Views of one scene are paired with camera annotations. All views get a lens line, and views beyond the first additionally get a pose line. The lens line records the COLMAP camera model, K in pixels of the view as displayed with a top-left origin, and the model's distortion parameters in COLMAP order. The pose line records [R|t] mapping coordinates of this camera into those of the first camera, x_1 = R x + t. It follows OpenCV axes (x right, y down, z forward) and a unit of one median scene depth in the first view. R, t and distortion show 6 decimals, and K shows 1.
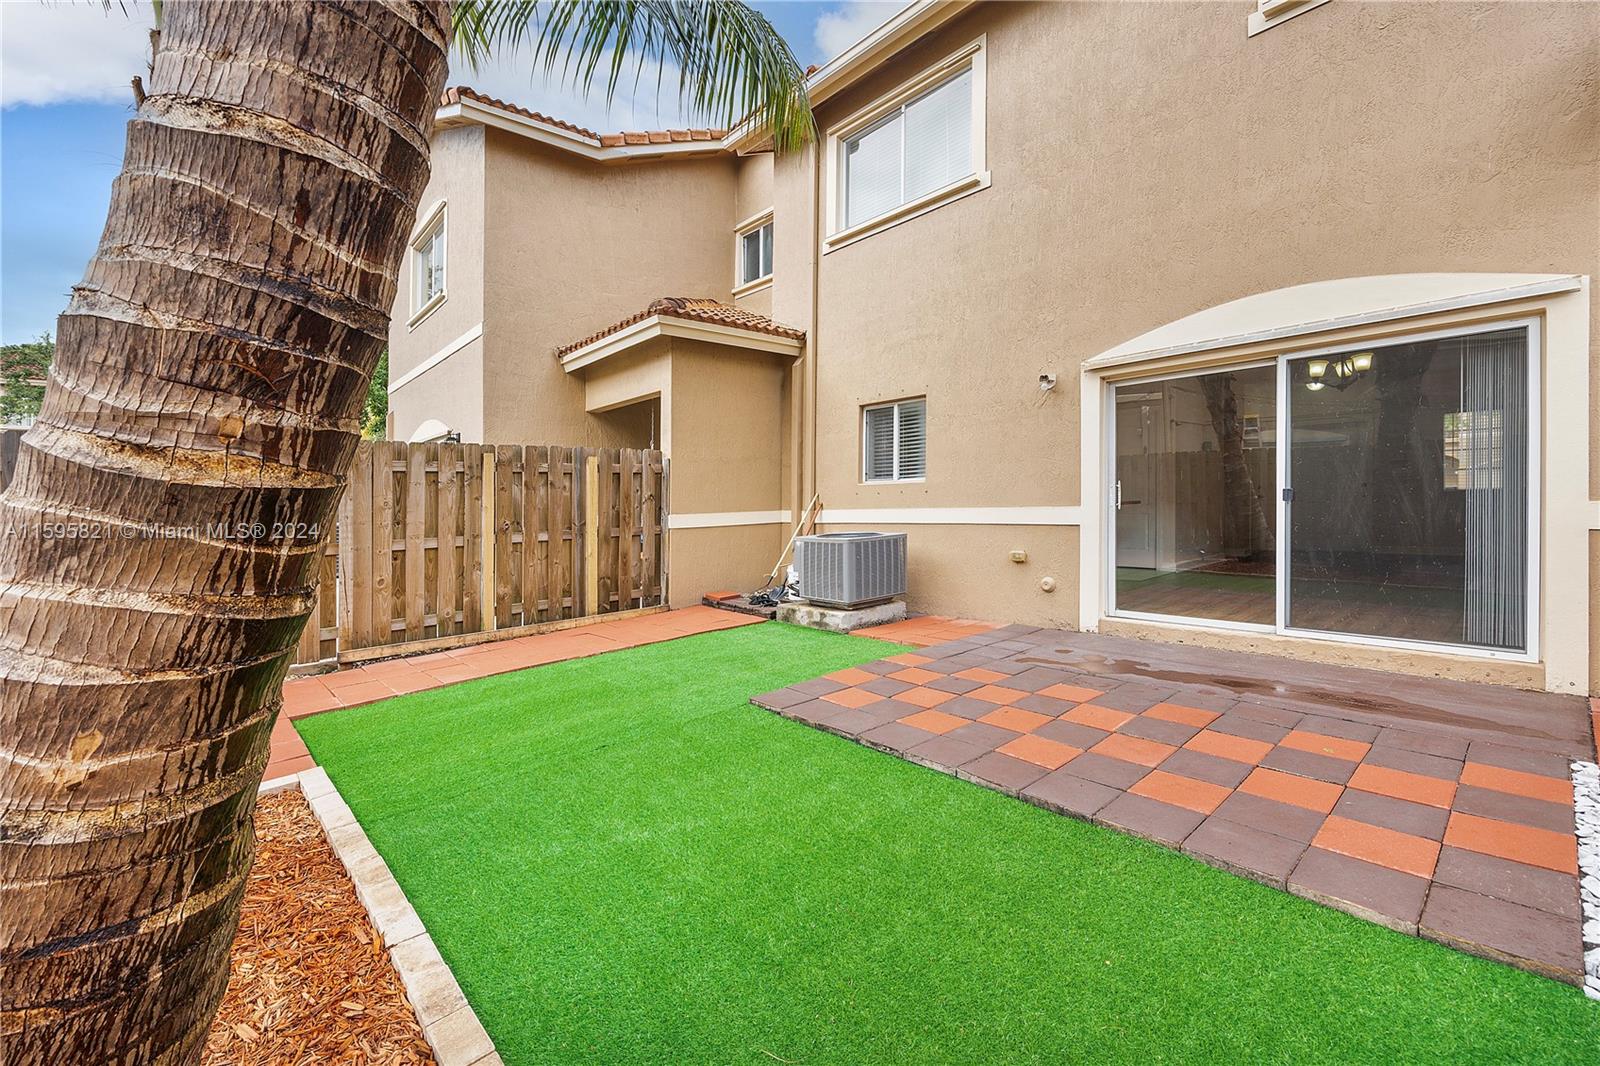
lens RADIAL K [[653.1, 0, 810.8], [0, 653.1, 471.9], [0, 0, 1]] dist [-0.001575, -0.000254]
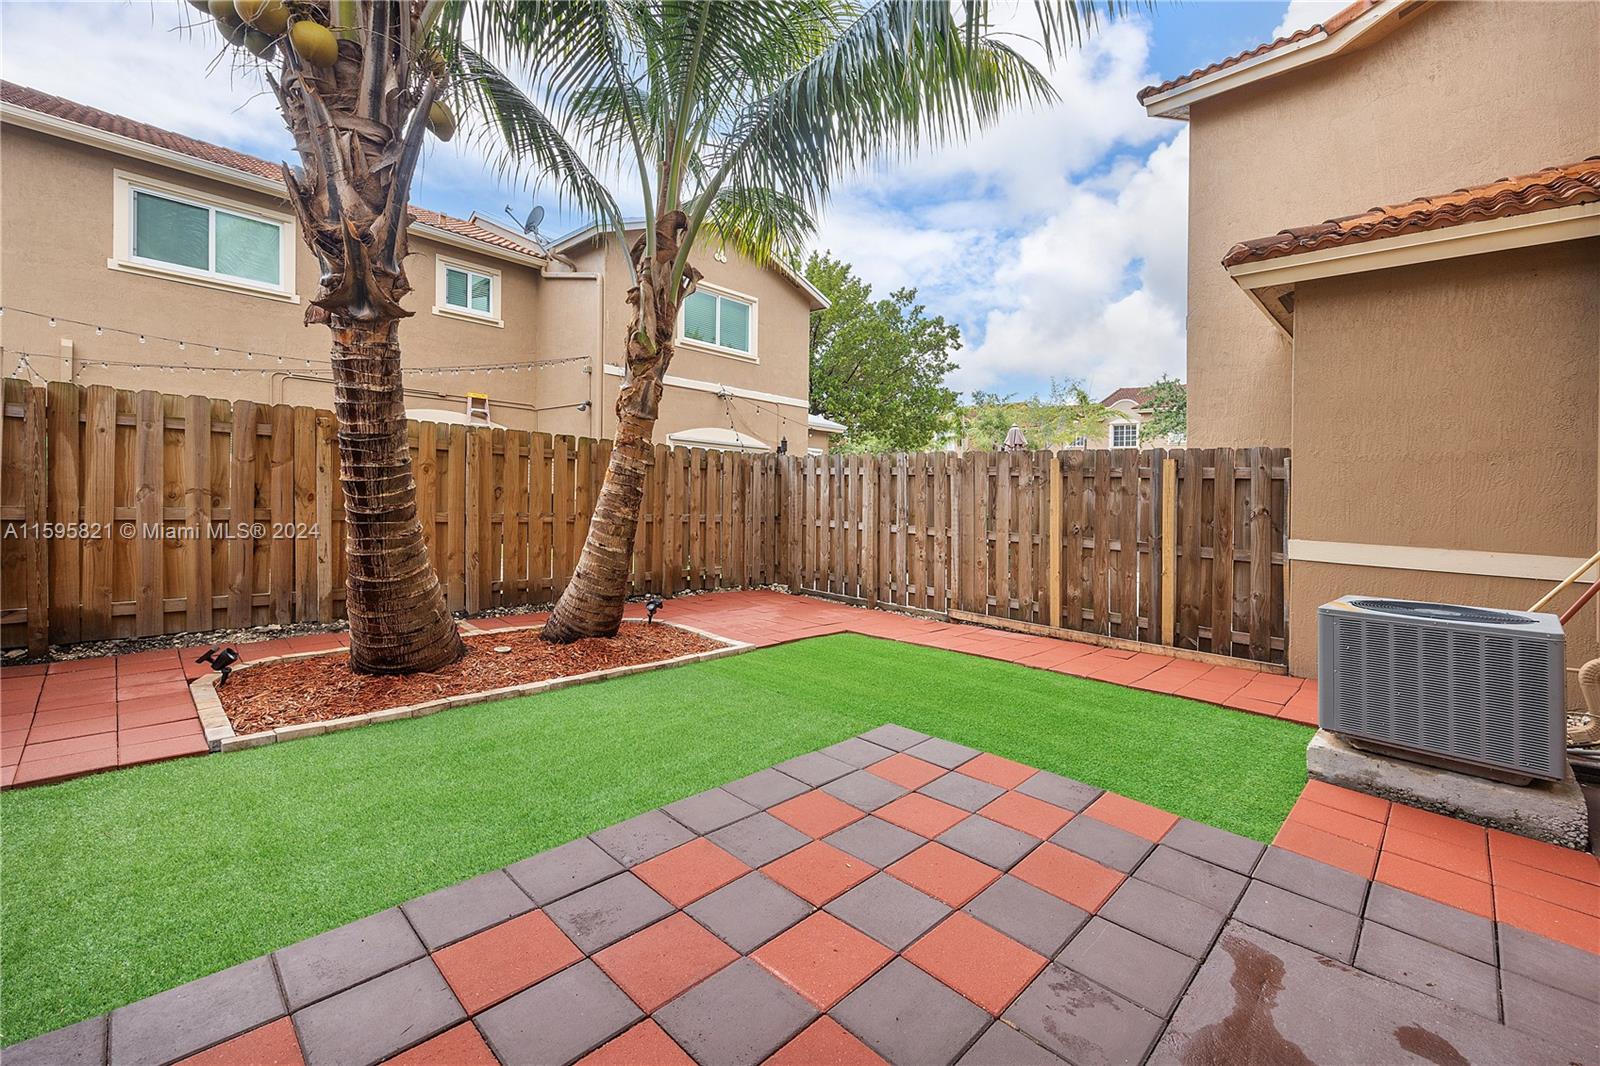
lens RADIAL K [[653.1, 0, 810.8], [0, 653.1, 471.9], [0, 0, 1]] dist [-0.001575, -0.000254]
pose [[0.093731, -0.000020, -0.995598, 0.514250], [-0.001354, 0.999999, -0.000147, -0.006889], [0.995597, 0.001361, 0.093730, 0.500636]]
